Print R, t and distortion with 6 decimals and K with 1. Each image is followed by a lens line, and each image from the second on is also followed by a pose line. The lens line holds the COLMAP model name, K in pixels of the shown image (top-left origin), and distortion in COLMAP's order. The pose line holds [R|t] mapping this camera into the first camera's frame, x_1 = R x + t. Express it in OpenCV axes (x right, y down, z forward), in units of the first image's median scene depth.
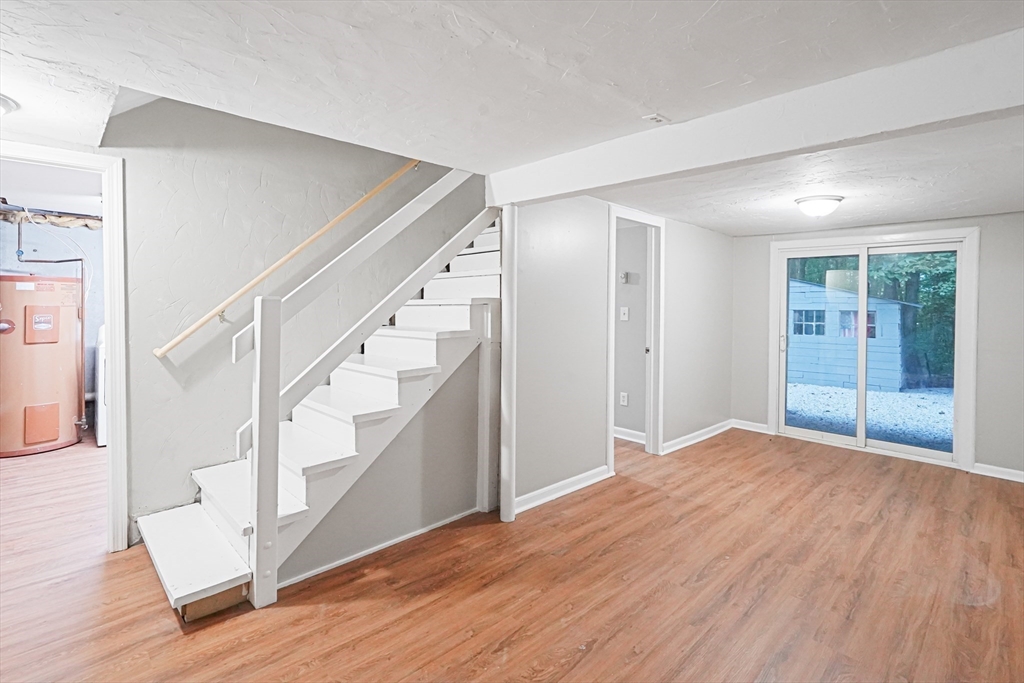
lens RADIAL K [[496.0, 0, 514.2], [0, 496.0, 307.0], [0, 0, 1]] dist [0.001861, 0.001940]
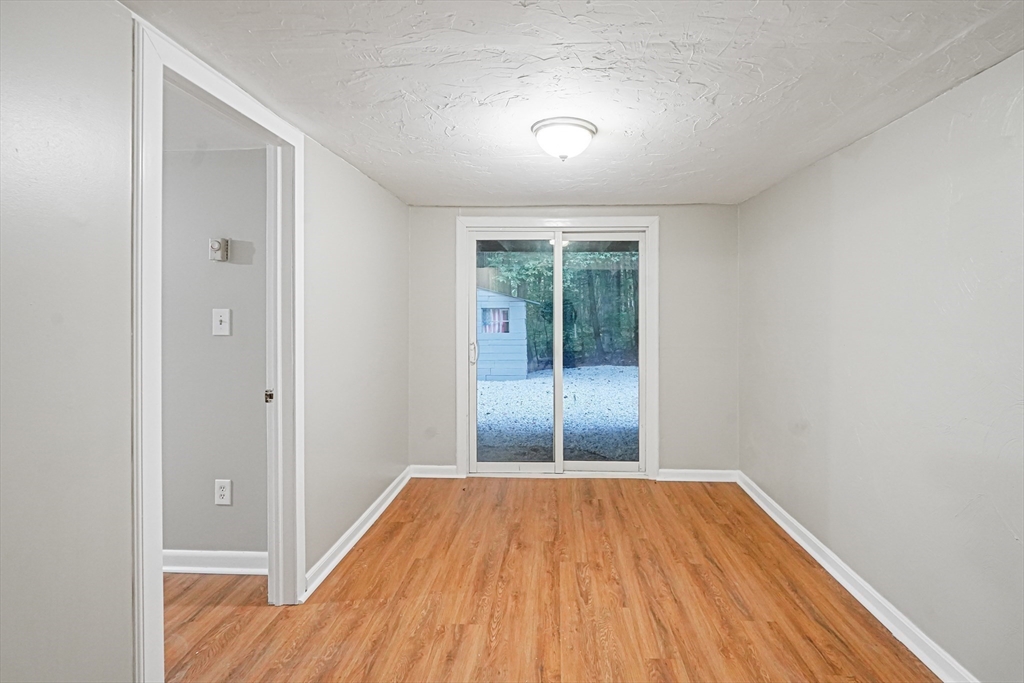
lens RADIAL K [[473.8, 0, 526.9], [0, 473.8, 304.9], [0, 0, 1]] dist [0.001477, 0.000533]
pose [[0.747264, -0.011649, 0.664425, 0.175693], [0.014565, 0.999893, 0.001149, 0.000822], [-0.664367, 0.008819, 0.747354, 0.568681]]
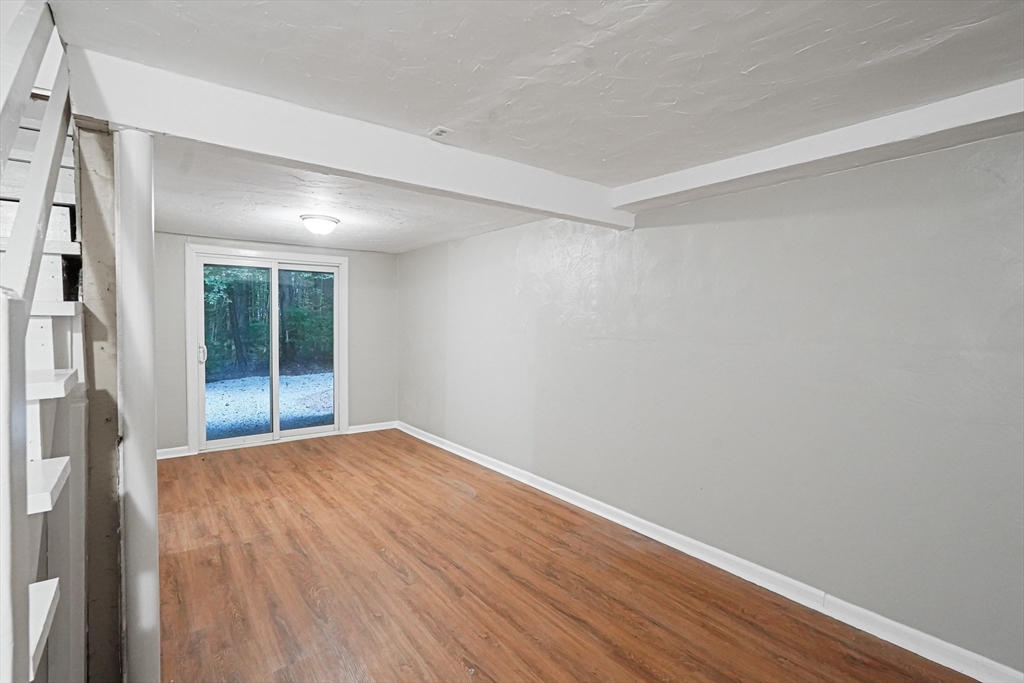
lens RADIAL K [[479.4, 0, 520.1], [0, 479.4, 329.0], [0, 0, 1]] dist [-0.000124, 0.000171]
pose [[0.121302, -0.034288, 0.992023, -0.390586], [0.001777, 0.999409, 0.034326, -0.007018], [-0.992614, -0.002401, 0.121291, 0.410163]]
